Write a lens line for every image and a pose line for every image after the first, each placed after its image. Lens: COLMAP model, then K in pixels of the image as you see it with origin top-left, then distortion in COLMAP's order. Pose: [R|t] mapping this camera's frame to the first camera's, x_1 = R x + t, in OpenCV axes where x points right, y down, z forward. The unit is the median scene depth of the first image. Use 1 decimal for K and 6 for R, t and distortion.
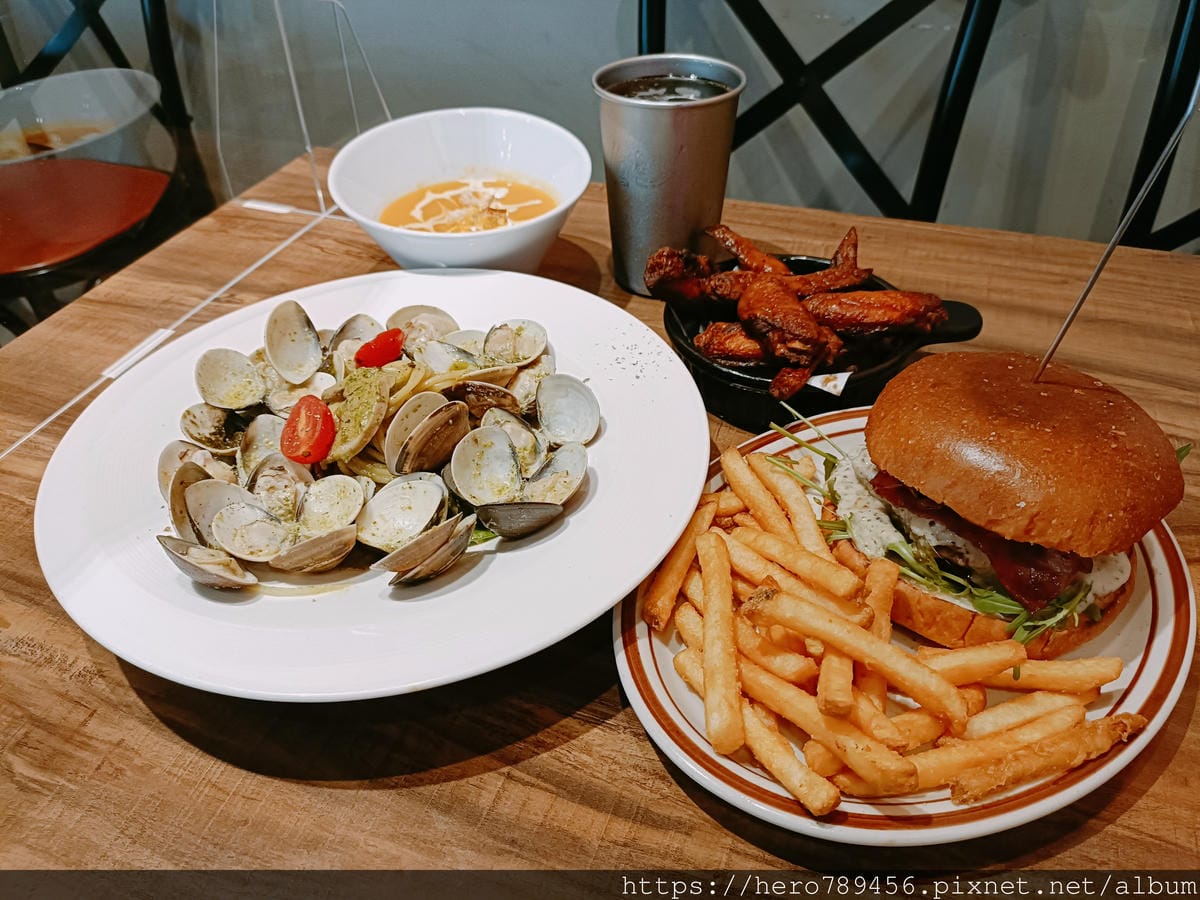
lens RADIAL K [[894.3, 0, 600.0], [0, 894.3, 450.0], [0, 0, 1]] dist [0.023252, 0.000036]
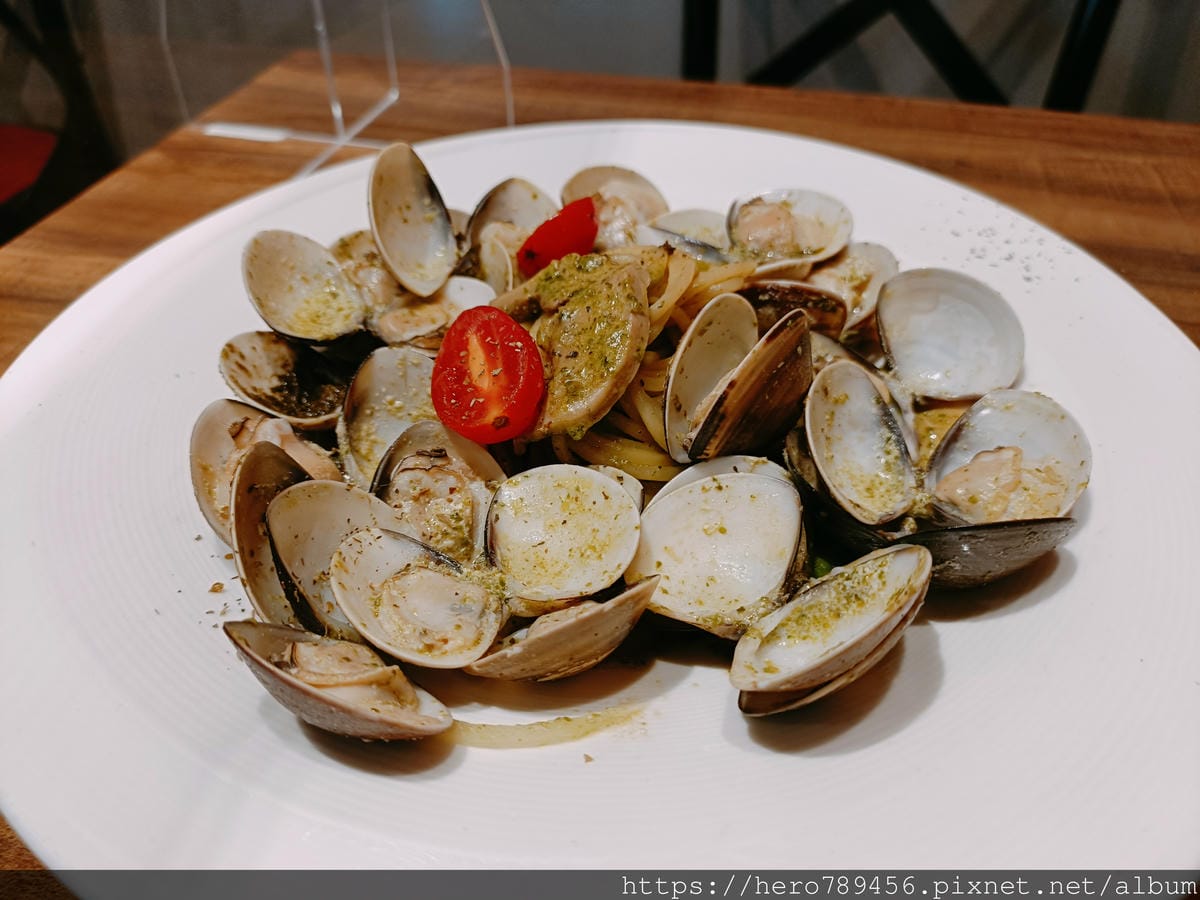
lens RADIAL K [[923.8, 0, 600.0], [0, 923.8, 450.0], [0, 0, 1]] dist [-0.004843, -0.000040]
pose [[0.998697, -0.019001, 0.047355, -0.286158], [0.017880, 0.999552, 0.023987, 0.008009], [-0.047789, -0.023109, 0.998590, 0.483738]]
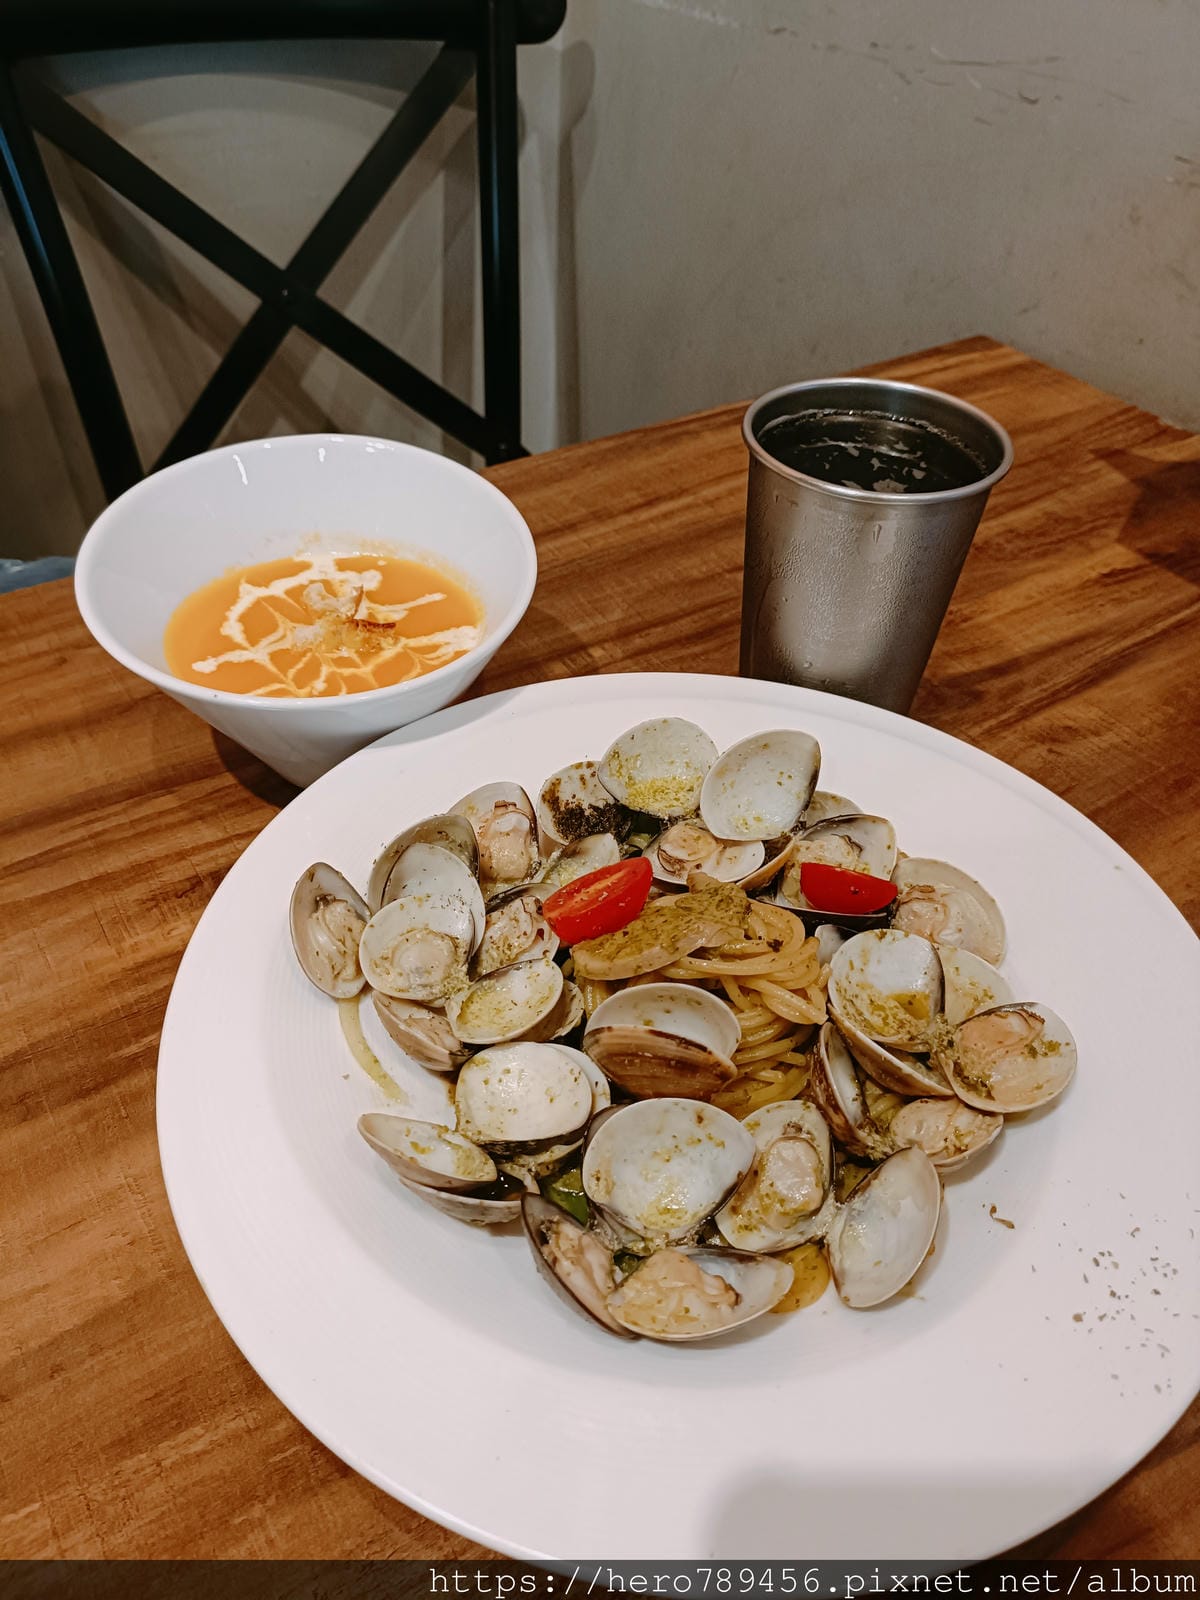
lens RADIAL K [[1192.4, 0, 600.0], [0, 1192.4, 800.0], [0, 0, 1]] dist [0.023252, 0.000036]
pose [[0.384823, 0.644519, -0.660686, 0.204132], [-0.613767, 0.713306, 0.338356, -0.367069], [0.689348, 0.275300, 0.670081, 0.389691]]
